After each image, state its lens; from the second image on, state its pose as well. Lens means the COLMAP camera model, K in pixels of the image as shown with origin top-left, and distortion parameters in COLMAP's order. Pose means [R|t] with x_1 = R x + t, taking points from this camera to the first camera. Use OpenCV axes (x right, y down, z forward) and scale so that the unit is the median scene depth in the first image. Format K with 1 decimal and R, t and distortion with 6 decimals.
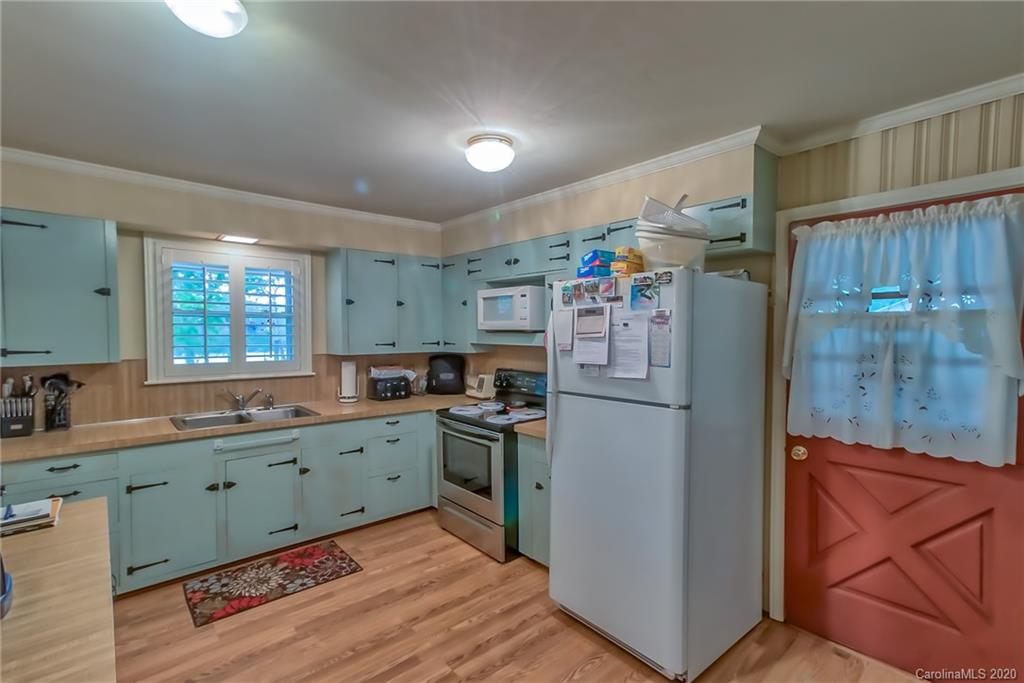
lens RADIAL K [[466.4, 0, 508.1], [0, 466.4, 340.3], [0, 0, 1]] dist [-0.000479, 0.016732]
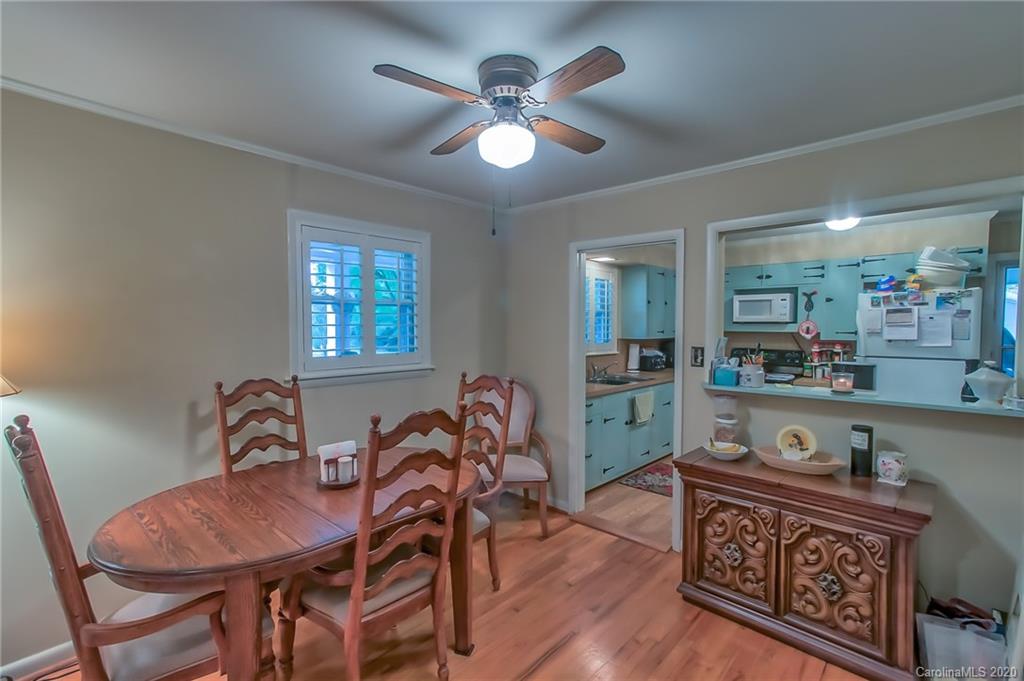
lens RADIAL K [[466.4, 0, 508.1], [0, 466.4, 339.3], [0, 0, 1]] dist [-0.000479, 0.016732]
pose [[0.993304, -0.000726, 0.115526, -1.485785], [0.000003, 0.999980, 0.006253, 0.036267], [-0.115528, -0.006211, 0.993285, -0.606569]]
